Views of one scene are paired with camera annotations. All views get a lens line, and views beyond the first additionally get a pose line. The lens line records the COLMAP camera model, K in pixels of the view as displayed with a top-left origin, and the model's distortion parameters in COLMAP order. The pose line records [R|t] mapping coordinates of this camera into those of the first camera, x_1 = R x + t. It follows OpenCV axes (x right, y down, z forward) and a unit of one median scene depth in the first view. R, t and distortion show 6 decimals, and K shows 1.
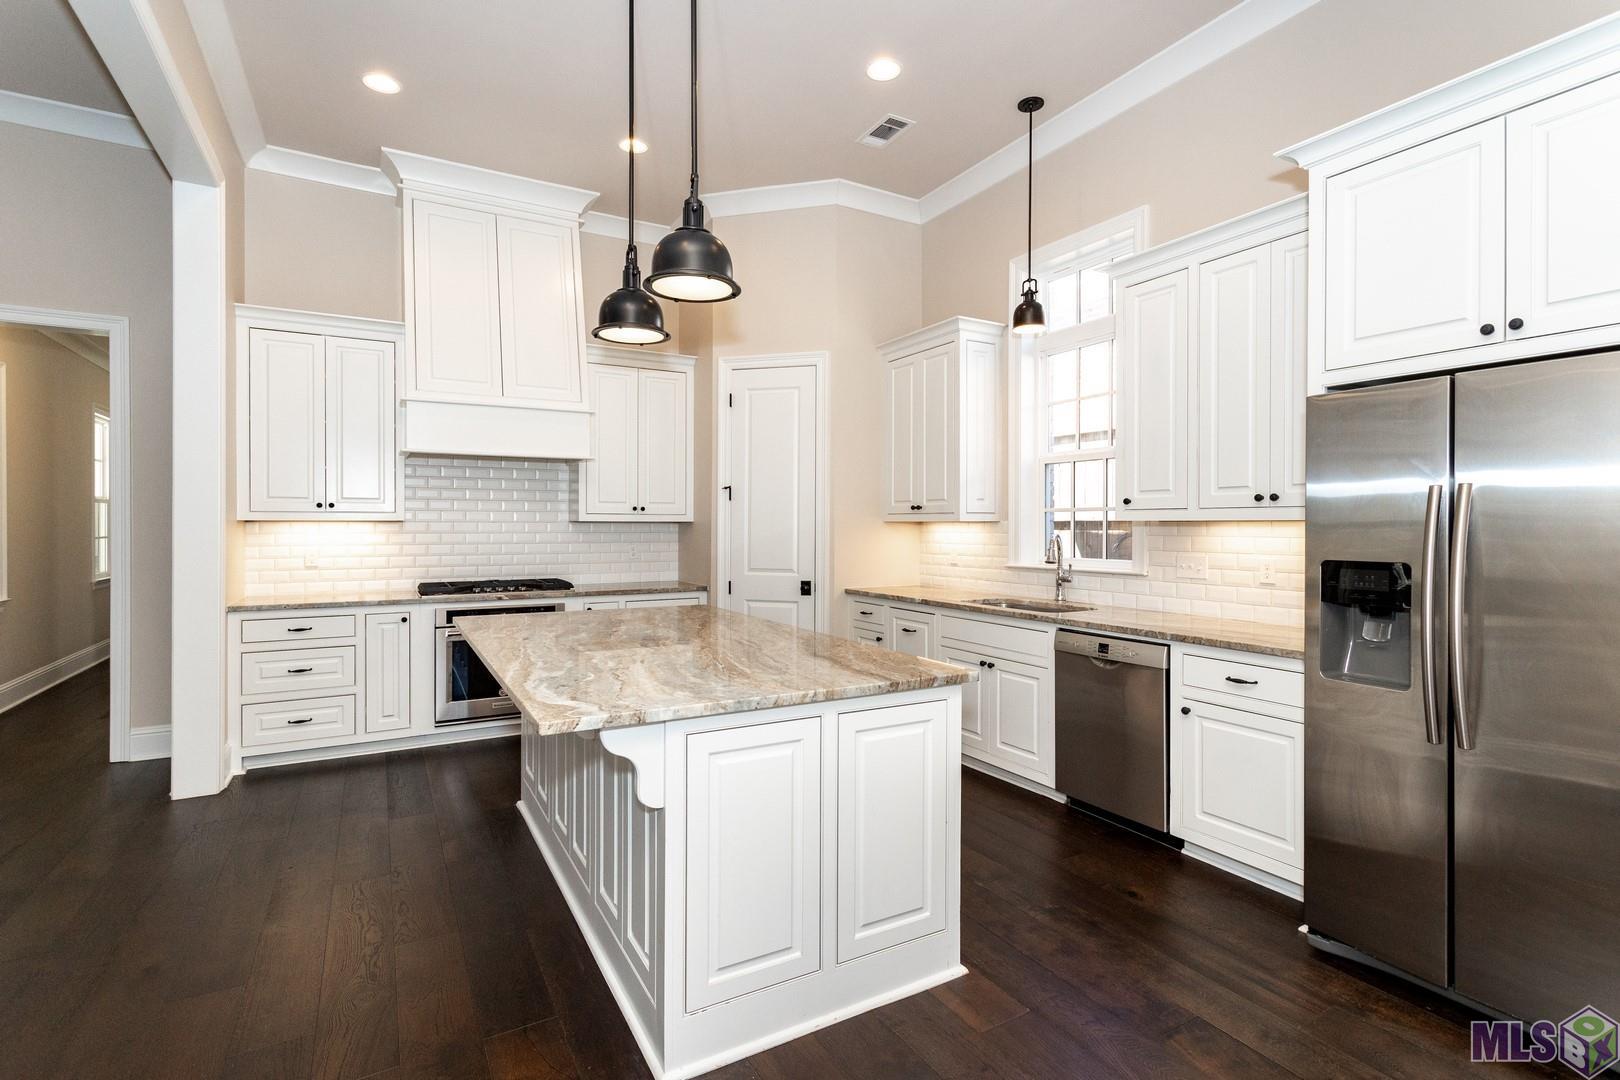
lens RADIAL K [[769.2, 0, 815.4], [0, 769.2, 520.3], [0, 0, 1]] dist [-0.005899, 0.003992]
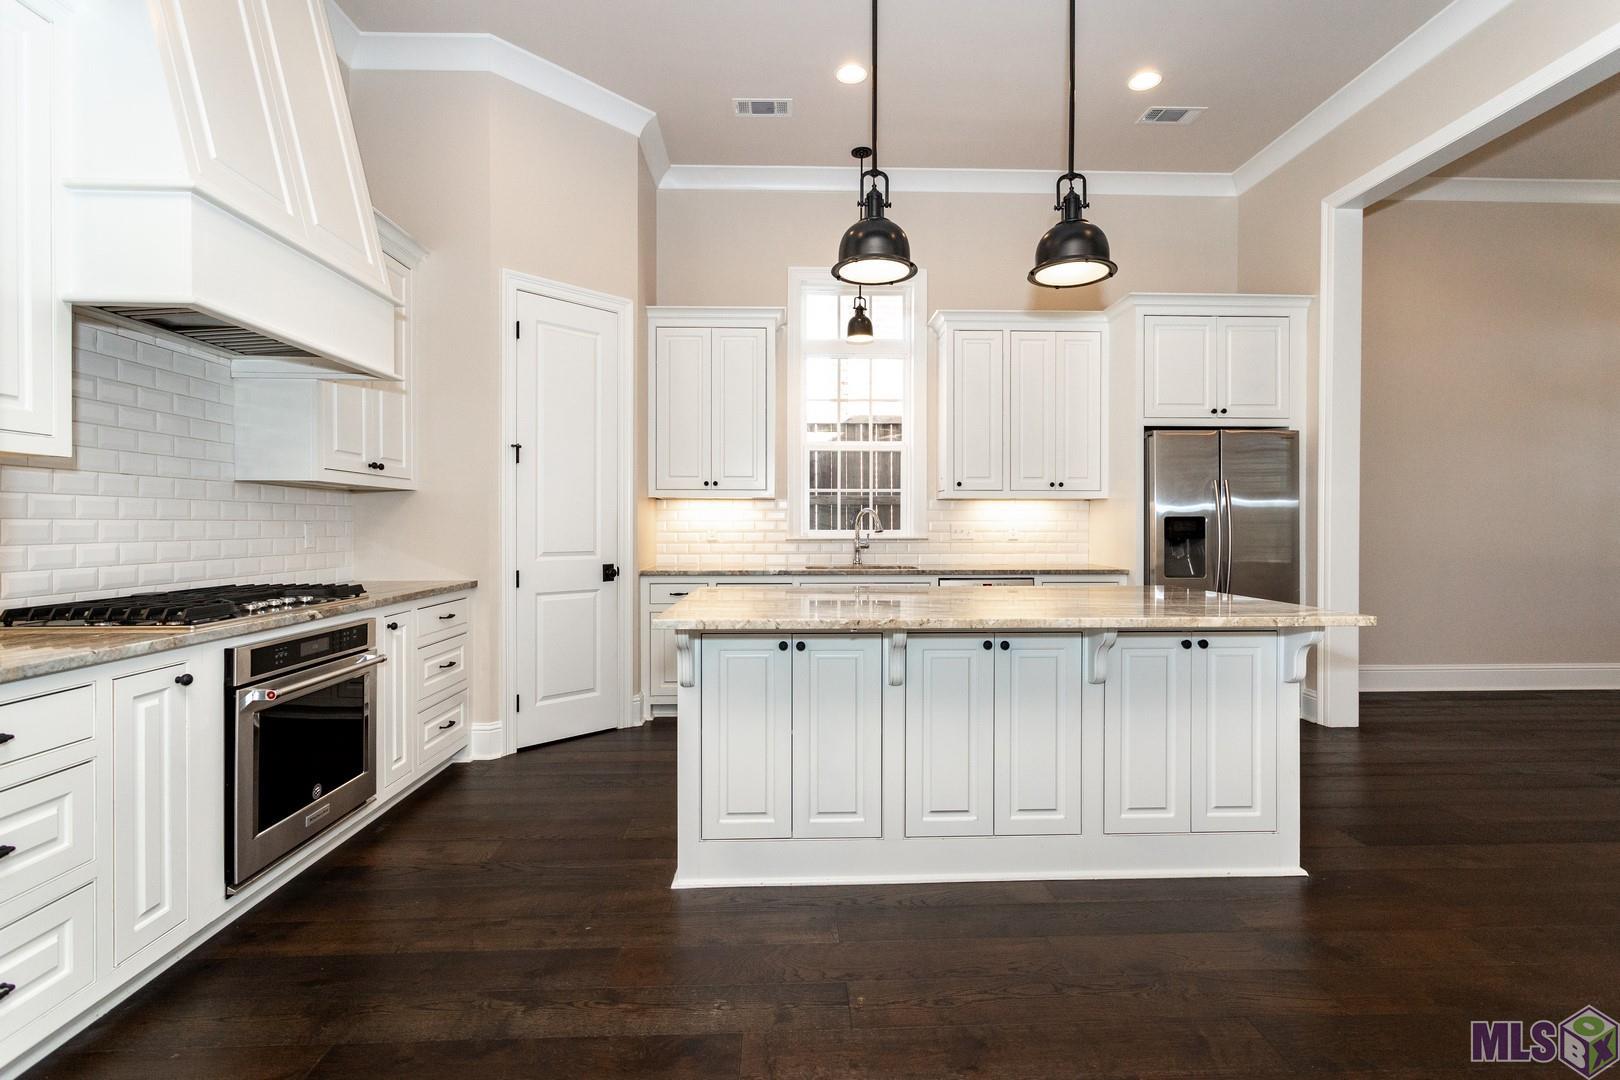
lens RADIAL K [[769.2, 0, 799.6], [0, 769.2, 526.6], [0, 0, 1]] dist [-0.005899, 0.003992]
pose [[0.471357, -0.003049, 0.881937, -0.744296], [-0.004259, 0.999974, 0.005733, 0.035162], [-0.881932, -0.006459, 0.471332, 0.460501]]
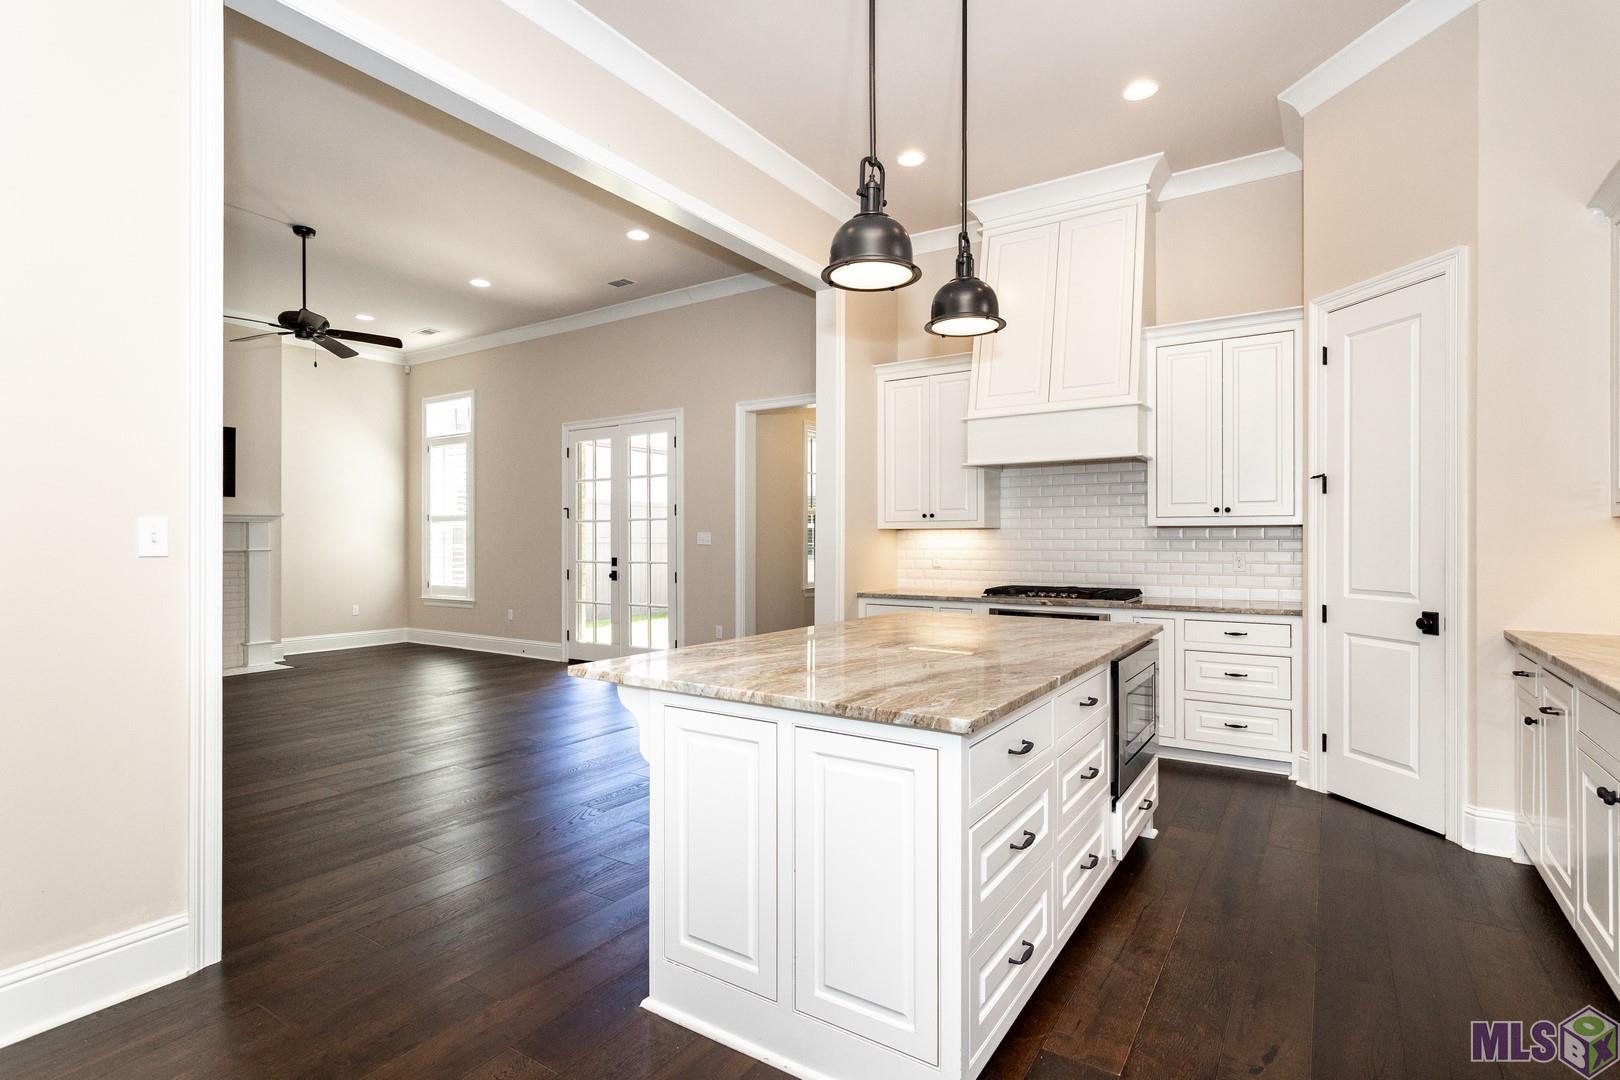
lens RADIAL K [[769.2, 0, 806.0], [0, 769.2, 541.1], [0, 0, 1]] dist [-0.005899, 0.003992]
pose [[0.469185, -0.000573, -0.883100, 0.350917], [0.005945, 0.999979, 0.002510, 0.015922], [0.883080, -0.006428, 0.469179, 0.258443]]
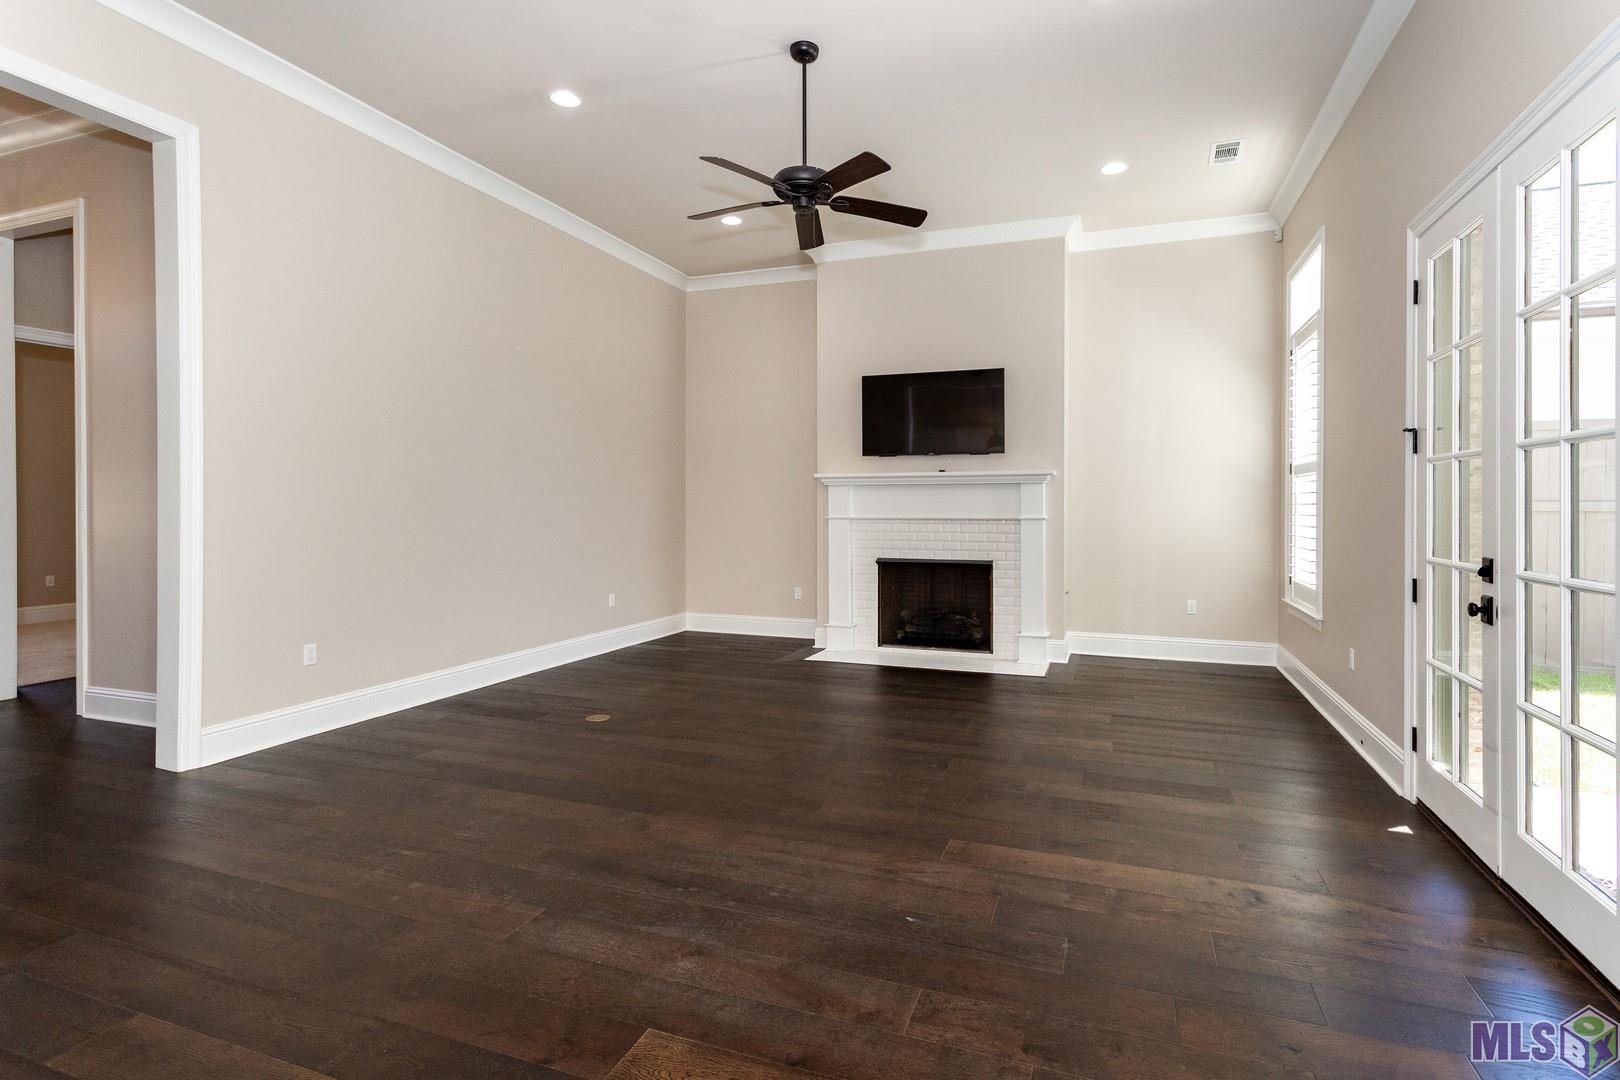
lens RADIAL K [[769.2, 0, 851.0], [0, 769.2, 511.3], [0, 0, 1]] dist [-0.005899, 0.003992]
pose [[-0.747483, 0.003389, -0.664272, -0.596653], [0.001558, 0.999993, 0.003350, 0.015681], [0.664279, 0.001469, -0.747484, 0.793064]]
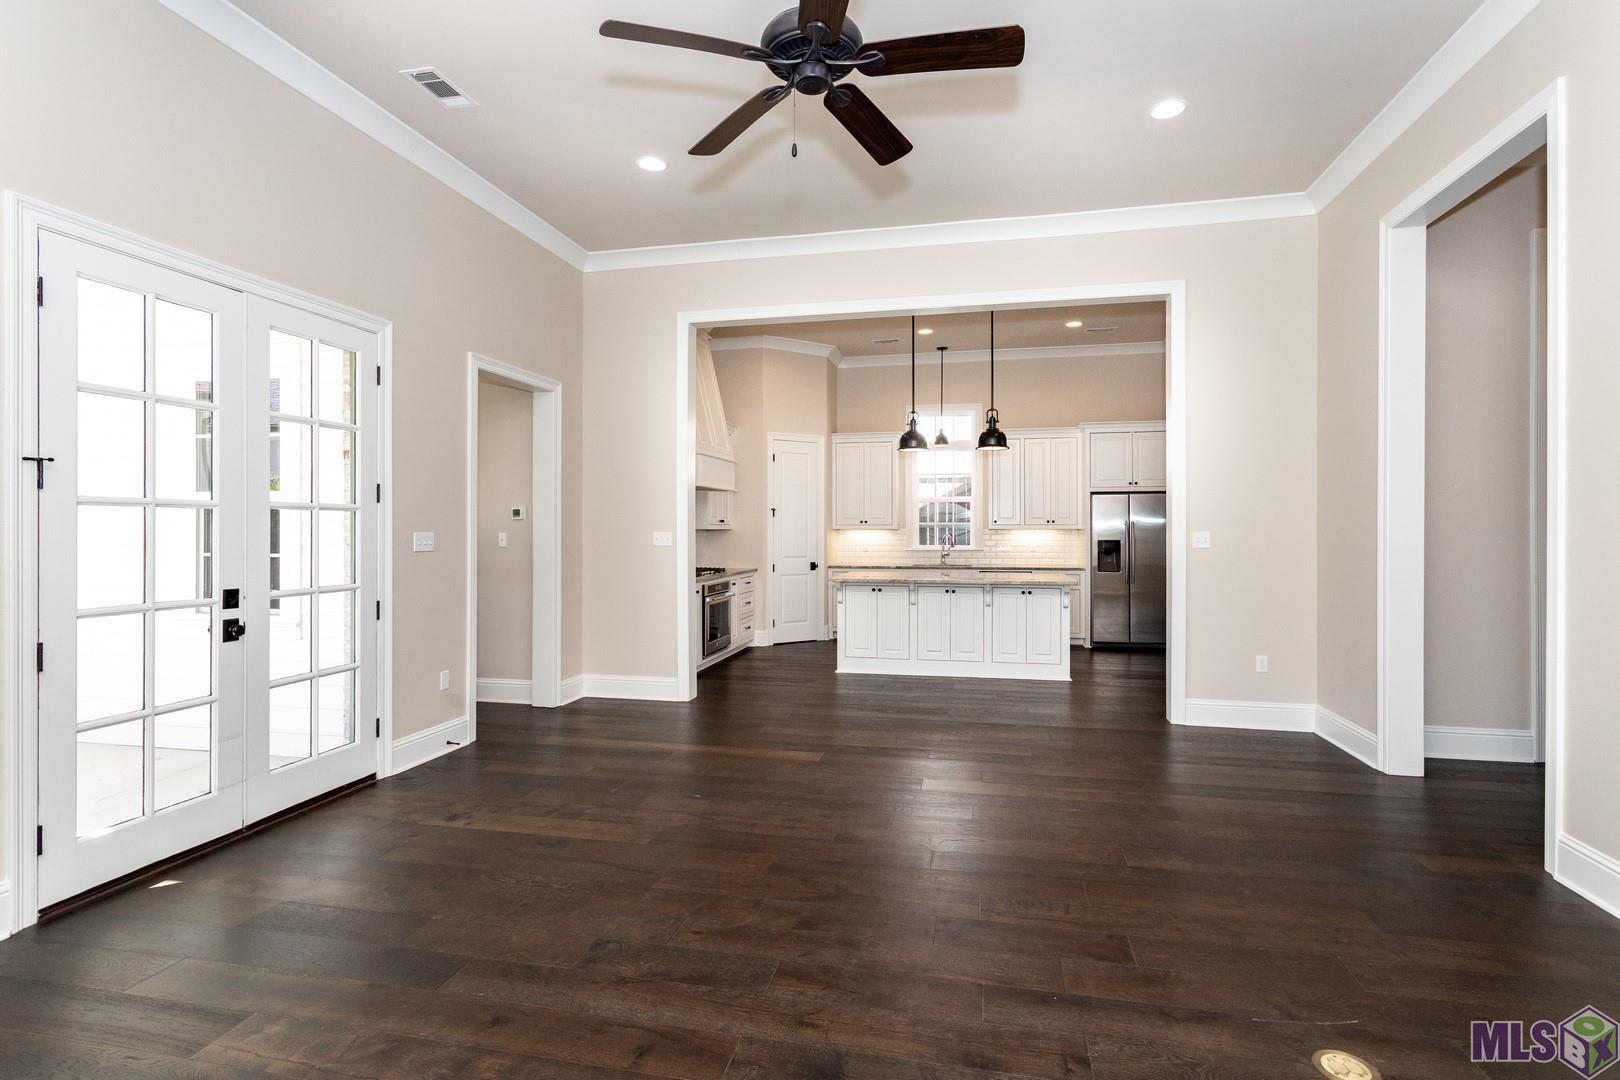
lens RADIAL K [[769.2, 0, 819.6], [0, 769.2, 530.2], [0, 0, 1]] dist [-0.005899, 0.003992]
pose [[0.662785, -0.003347, 0.748803, -1.517326], [-0.002216, 0.999977, 0.006431, -0.008864], [-0.748807, -0.005922, 0.662762, -0.232076]]
